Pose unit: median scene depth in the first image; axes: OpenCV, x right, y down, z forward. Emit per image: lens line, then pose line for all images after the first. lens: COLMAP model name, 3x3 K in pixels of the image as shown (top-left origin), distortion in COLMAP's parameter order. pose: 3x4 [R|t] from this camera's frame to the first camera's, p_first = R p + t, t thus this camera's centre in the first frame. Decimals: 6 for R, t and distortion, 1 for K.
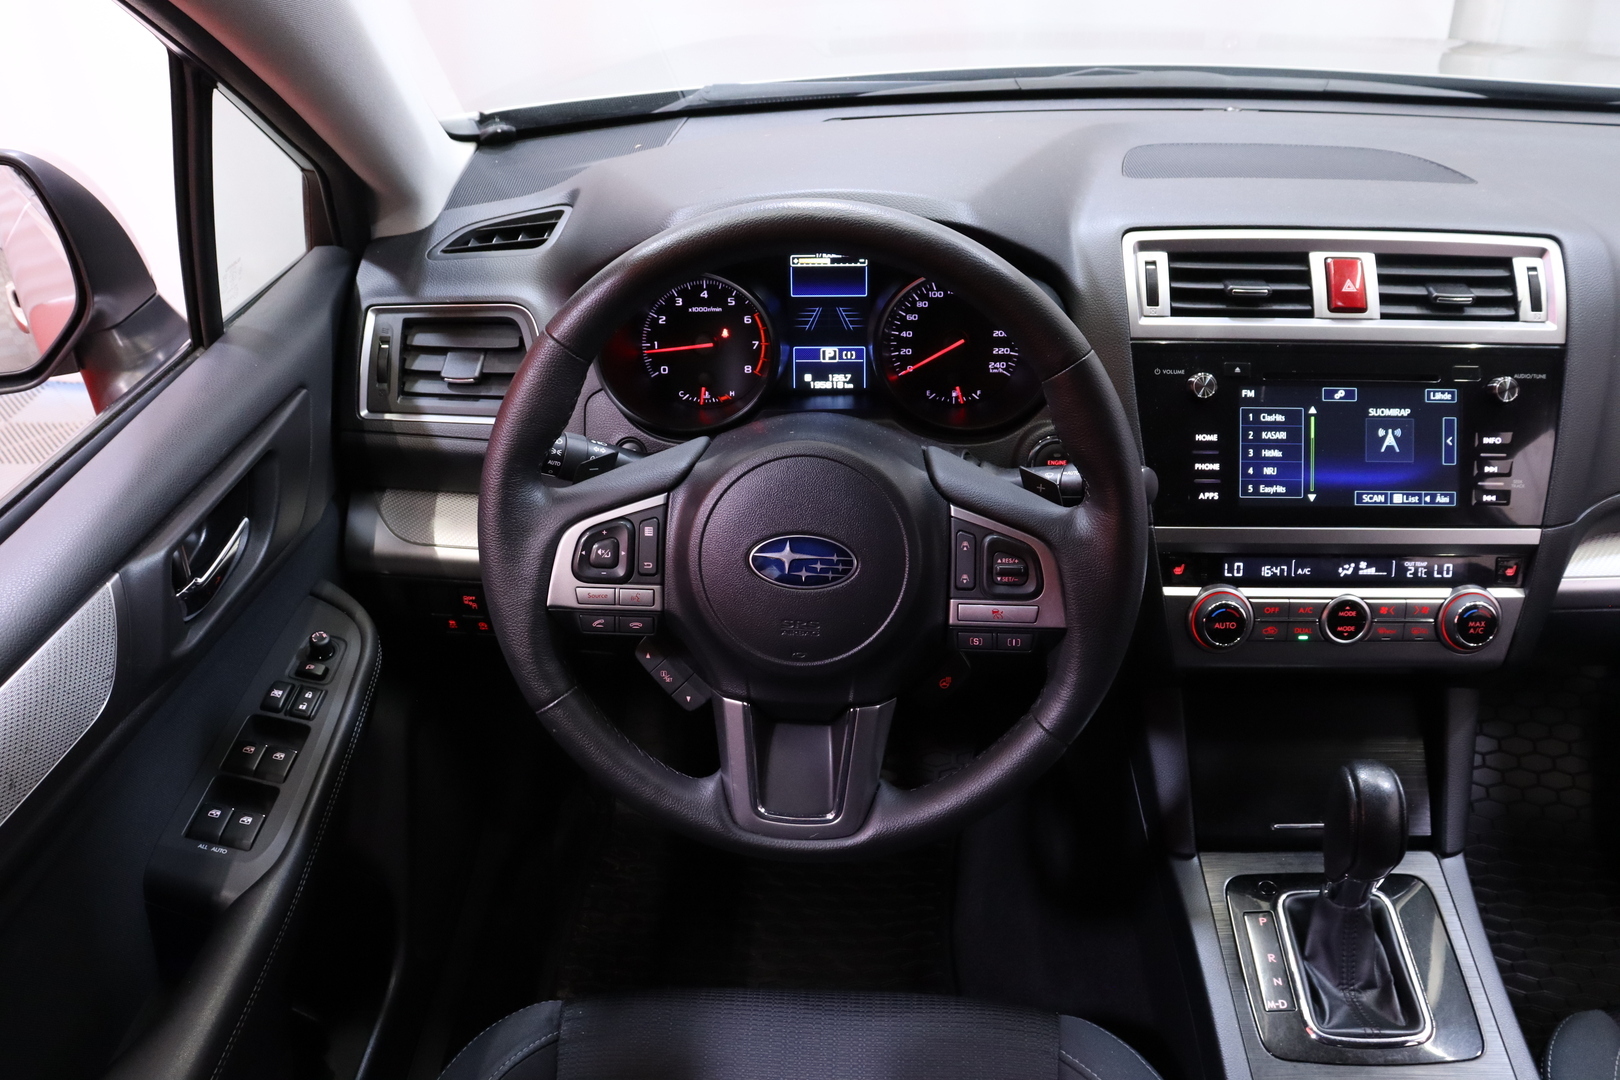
lens RADIAL K [[1313.5, 0, 803.0], [0, 1313.5, 542.5], [0, 0, 1]] dist [-0.183673, 0.161333]
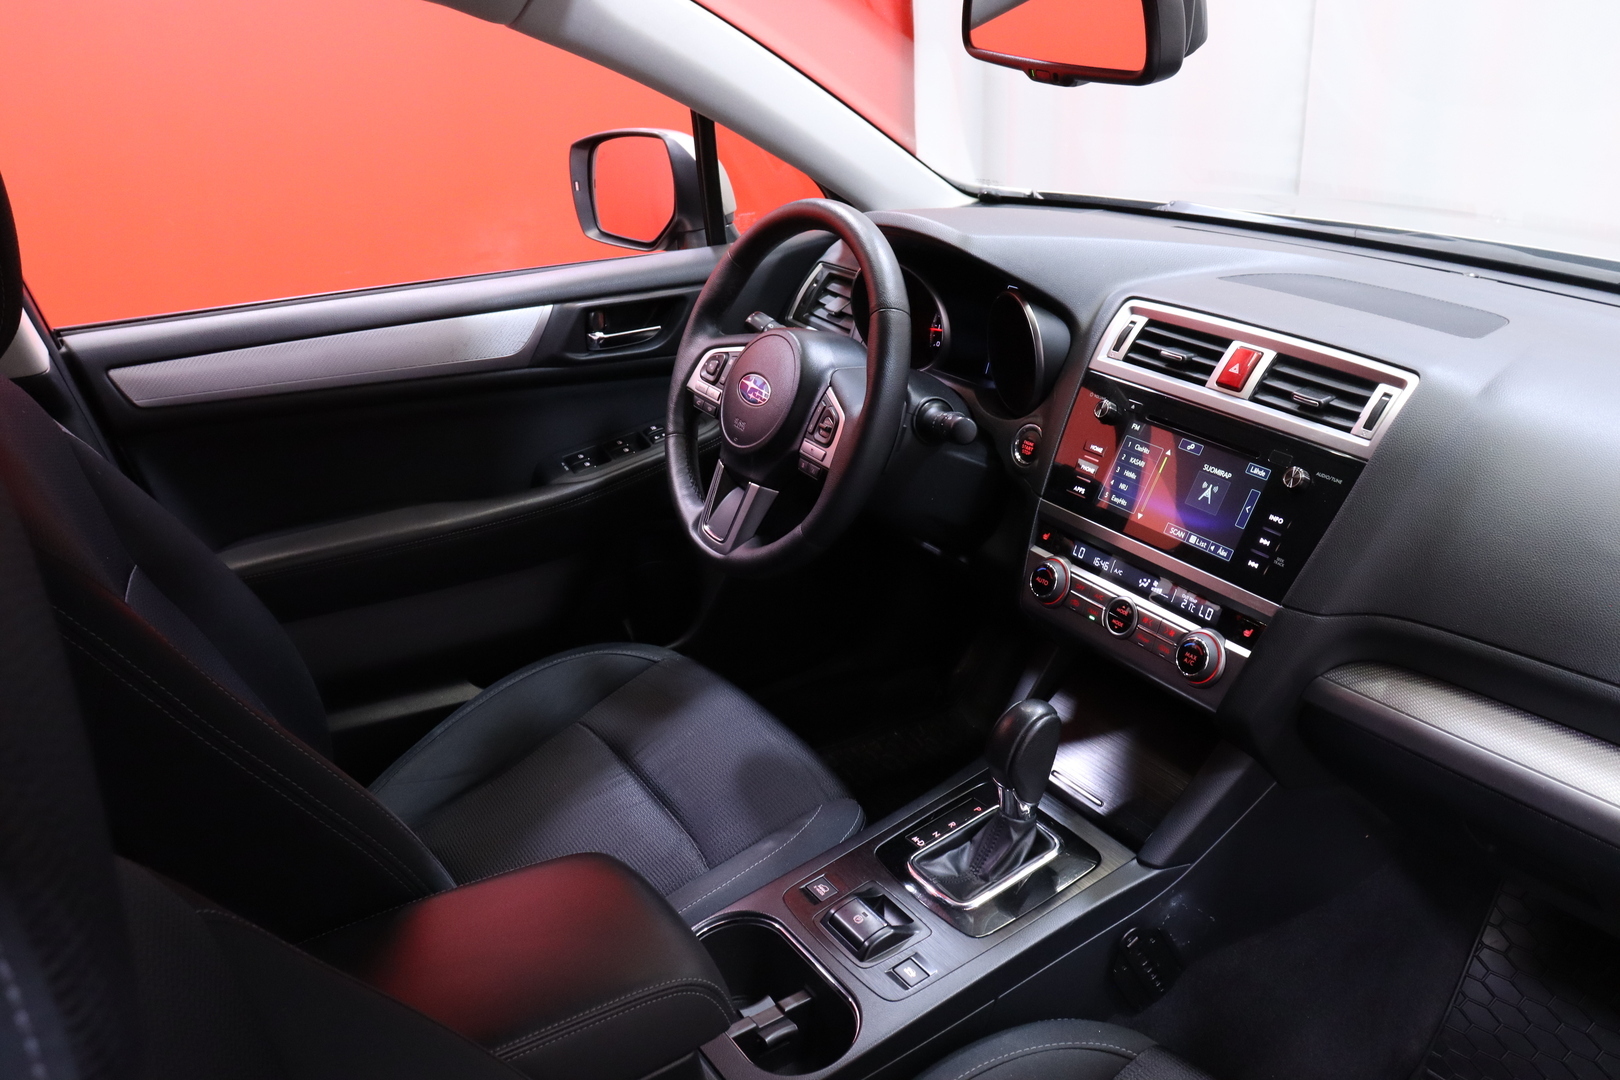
lens RADIAL K [[1313.5, 0, 803.0], [0, 1313.5, 542.5], [0, 0, 1]] dist [-0.183673, 0.161333]
pose [[0.578508, 0.335916, -0.743296, 1.155530], [-0.422338, 0.902957, 0.079366, 0.026245], [0.697825, 0.268008, 0.664238, -0.064523]]
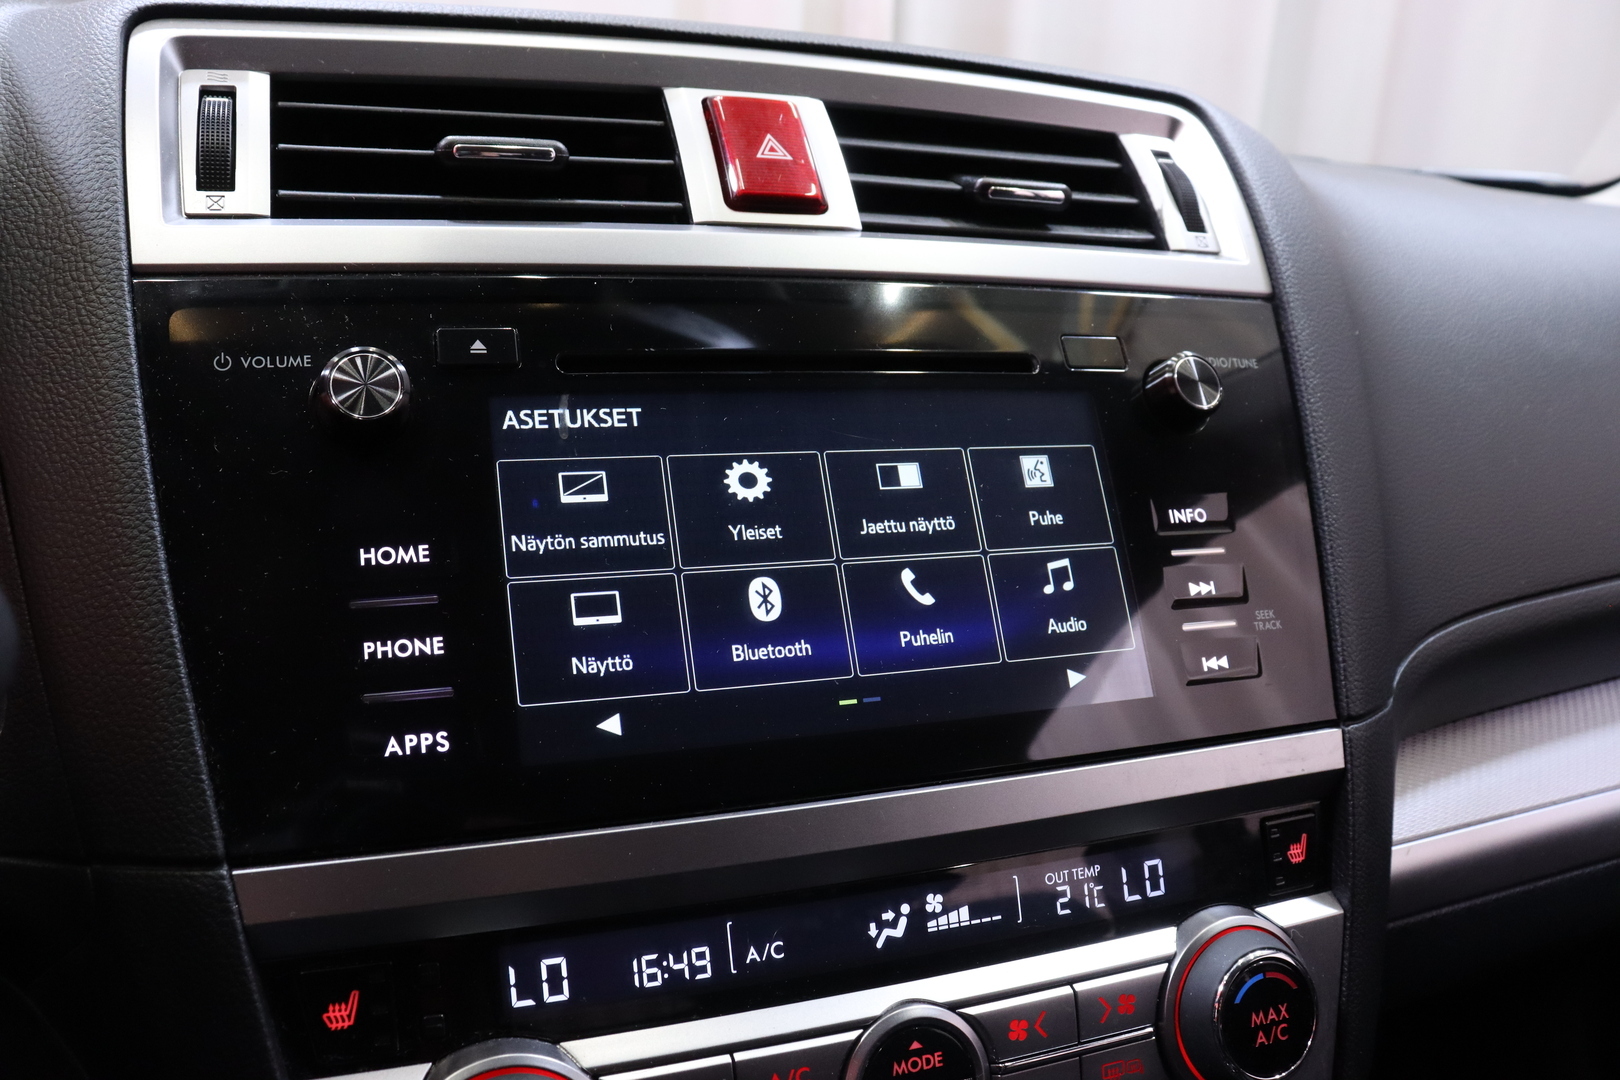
lens RADIAL K [[1308.6, 0, 806.6], [0, 1308.6, 533.5], [0, 0, 1]] dist [-0.192937, 0.149517]
pose [[0.913114, -0.035335, 0.406170, 0.277736], [0.157593, 0.949393, -0.271692, 0.012136], [-0.376015, 0.312096, 0.872473, 0.693583]]
